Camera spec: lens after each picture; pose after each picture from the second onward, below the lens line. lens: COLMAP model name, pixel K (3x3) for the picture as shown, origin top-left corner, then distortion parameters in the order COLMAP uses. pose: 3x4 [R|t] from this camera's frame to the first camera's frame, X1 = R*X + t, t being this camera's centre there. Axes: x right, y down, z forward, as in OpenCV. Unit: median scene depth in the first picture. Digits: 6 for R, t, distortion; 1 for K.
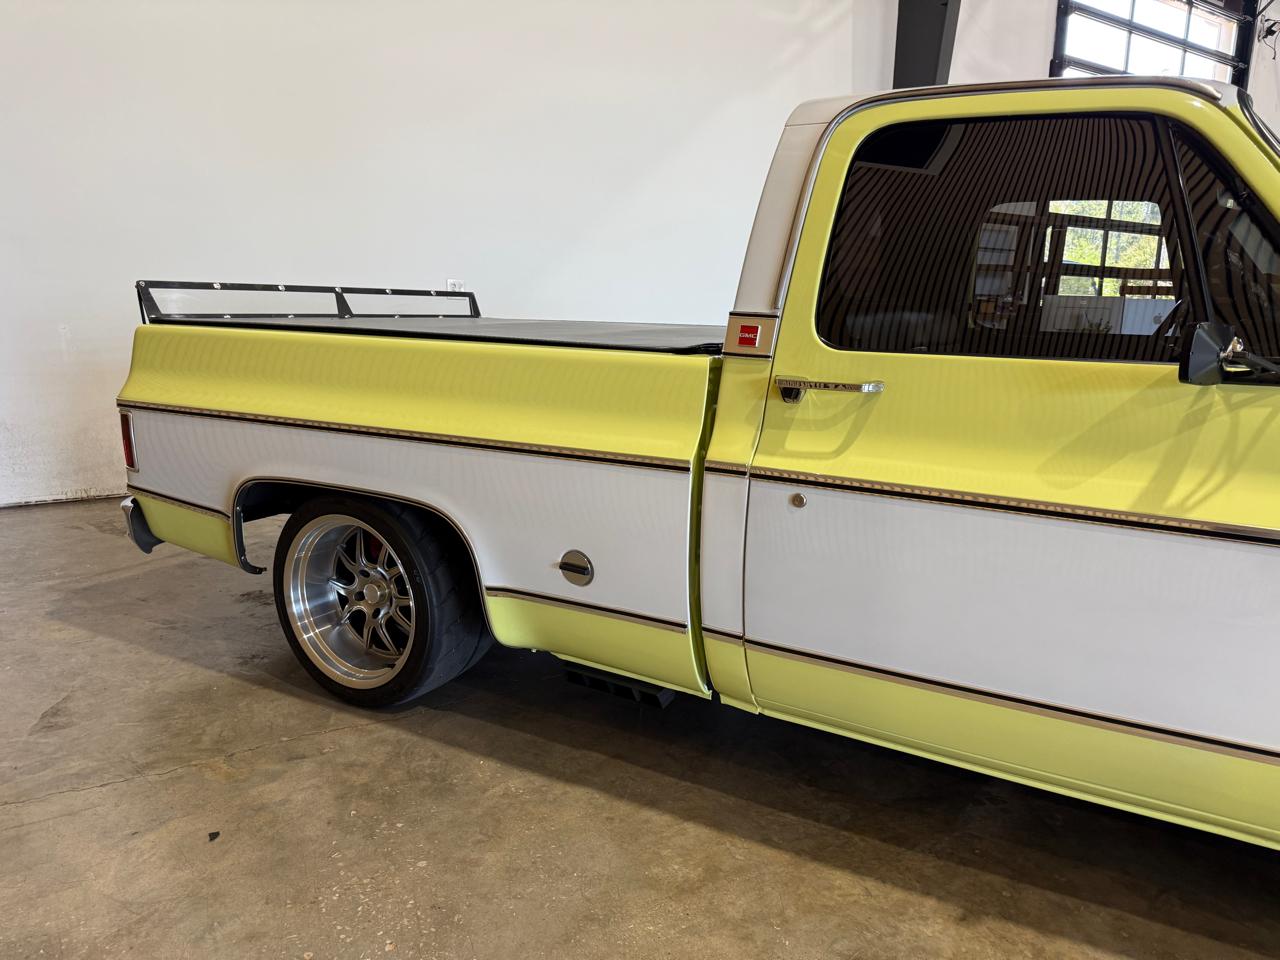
lens RADIAL K [[916.9, 0, 637.3], [0, 916.9, 481.9], [0, 0, 1]] dist [0.078566, -0.091383]
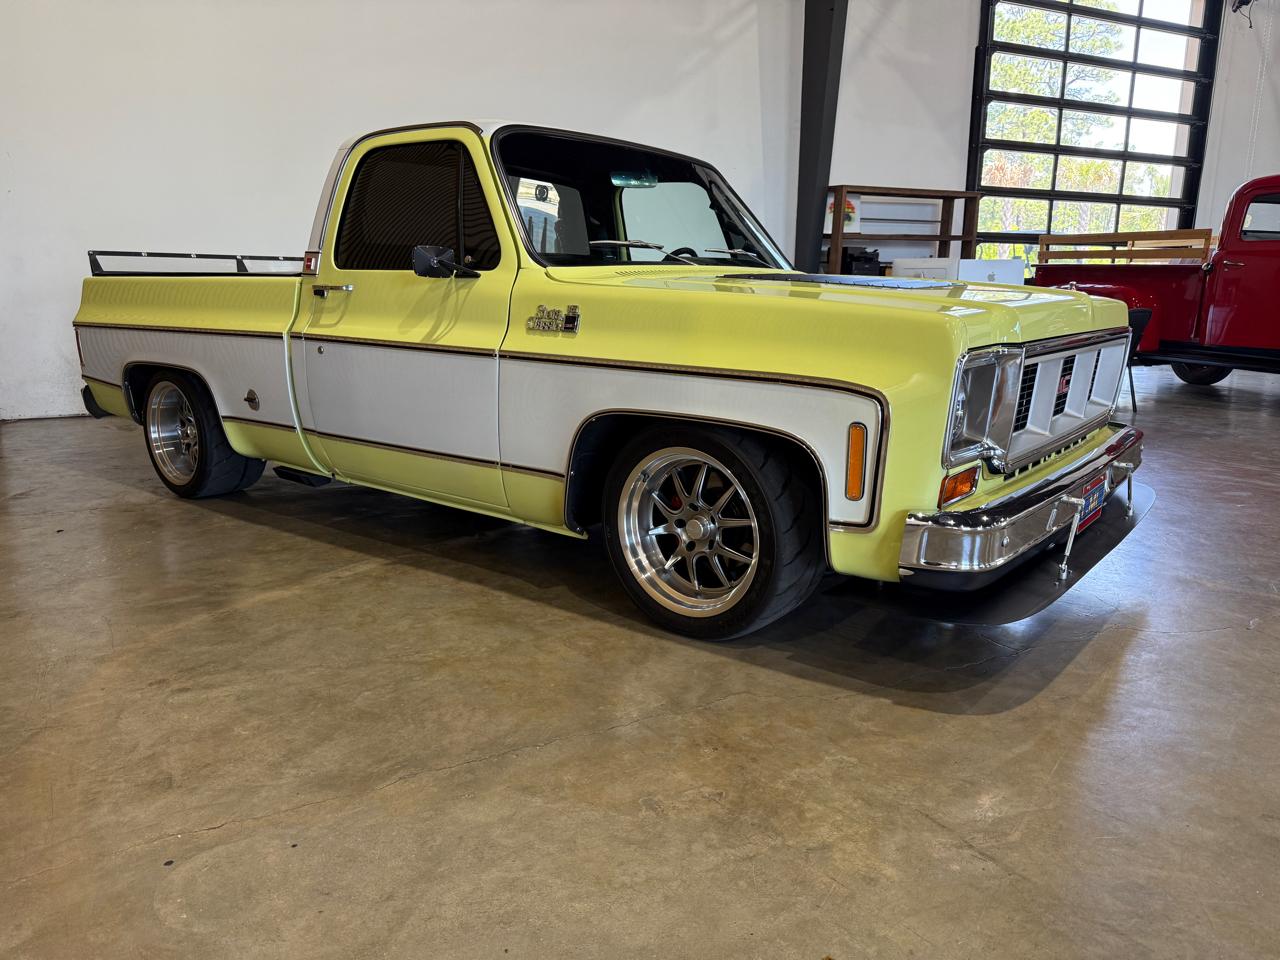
lens RADIAL K [[916.9, 0, 637.3], [0, 916.9, 481.9], [0, 0, 1]] dist [0.078566, -0.091383]
pose [[0.987587, 0.015087, -0.156346, 1.052348], [-0.013113, 0.999821, 0.013653, 0.241159], [0.156524, -0.011433, 0.987608, -0.733693]]
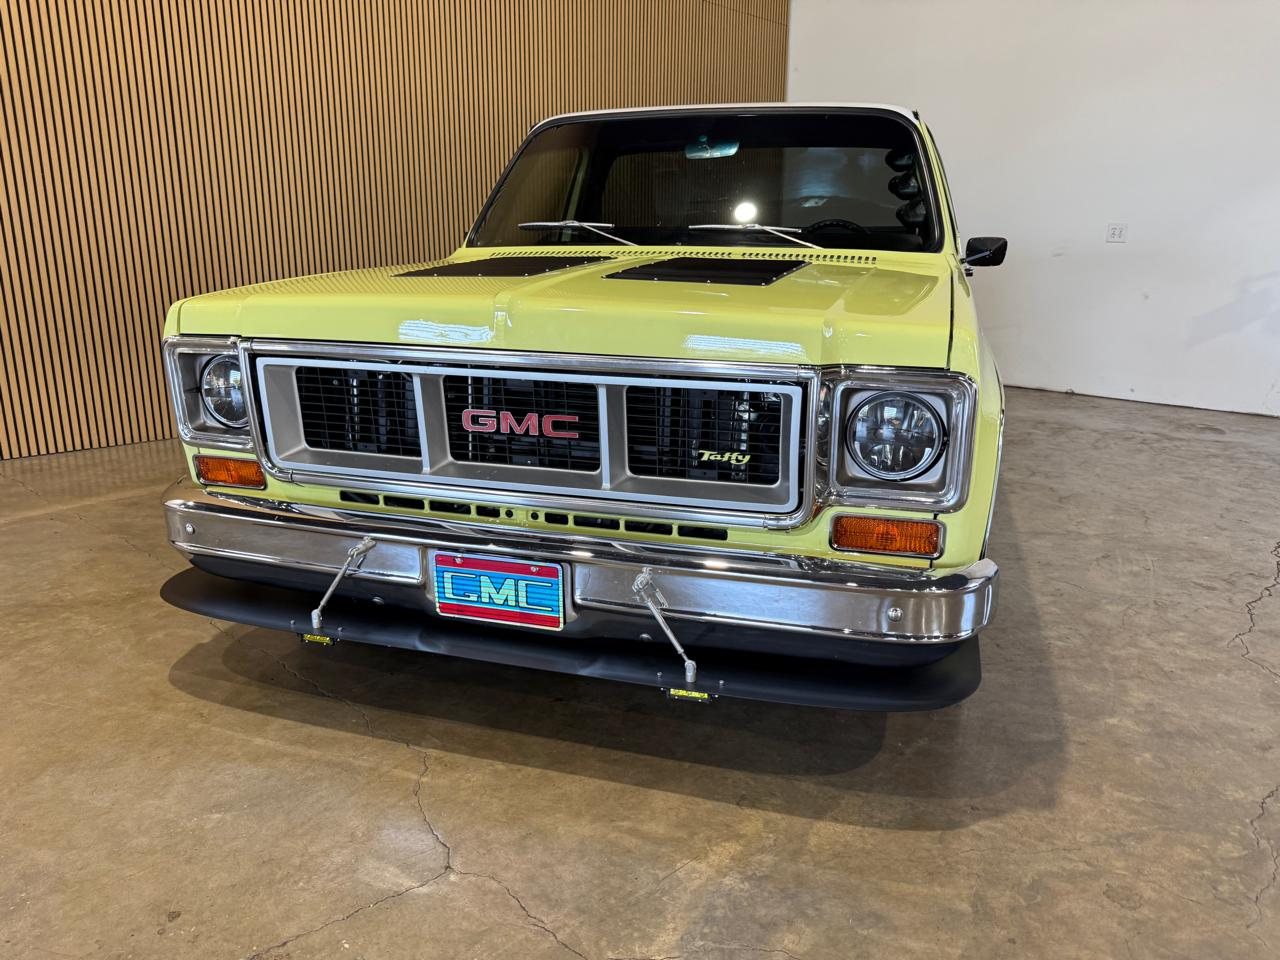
lens RADIAL K [[918.8, 0, 644.6], [0, 918.8, 488.6], [0, 0, 1]] dist [0.047110, -0.073189]
pose [[0.190049, 0.230063, -0.954438, 2.501439], [-0.198245, 0.961123, 0.192200, -0.051678], [0.961551, 0.152685, 0.228269, 0.730285]]
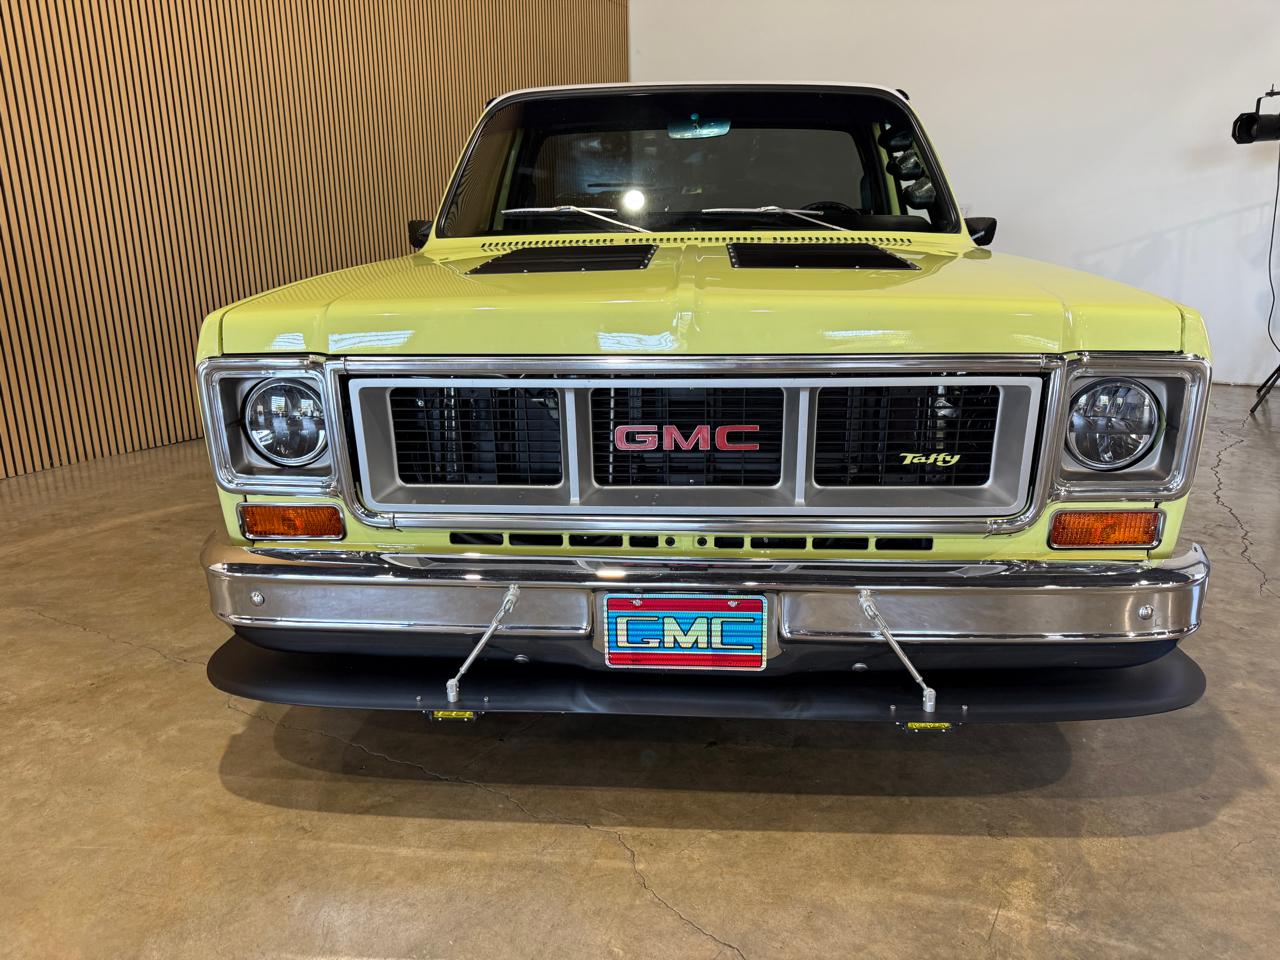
lens RADIAL K [[921.7, 0, 641.5], [0, 921.7, 478.1], [0, 0, 1]] dist [0.033454, -0.048049]
pose [[0.423215, 0.207027, -0.882059, 2.254837], [-0.159098, 0.975398, 0.152599, 0.012448], [0.891951, 0.075752, 0.445741, 0.382523]]
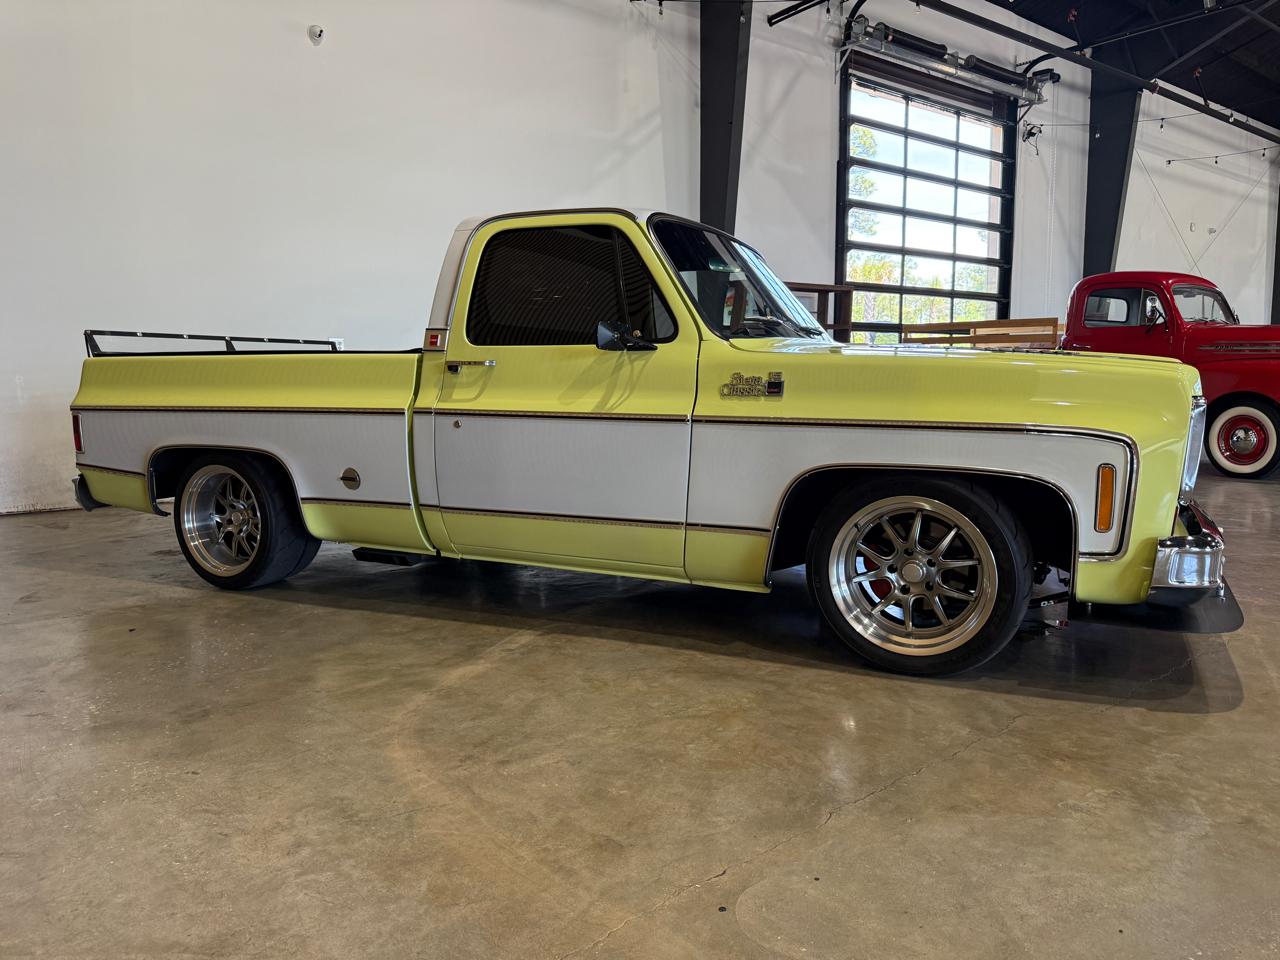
lens RADIAL K [[920.2, 0, 643.0], [0, 920.2, 464.0], [0, 0, 1]] dist [0.070332, -0.084007]
pose [[0.997162, -0.032823, 0.067749, 0.400004], [0.039269, 0.994596, -0.096110, 0.281043], [-0.064229, 0.098498, 0.993062, -0.844198]]
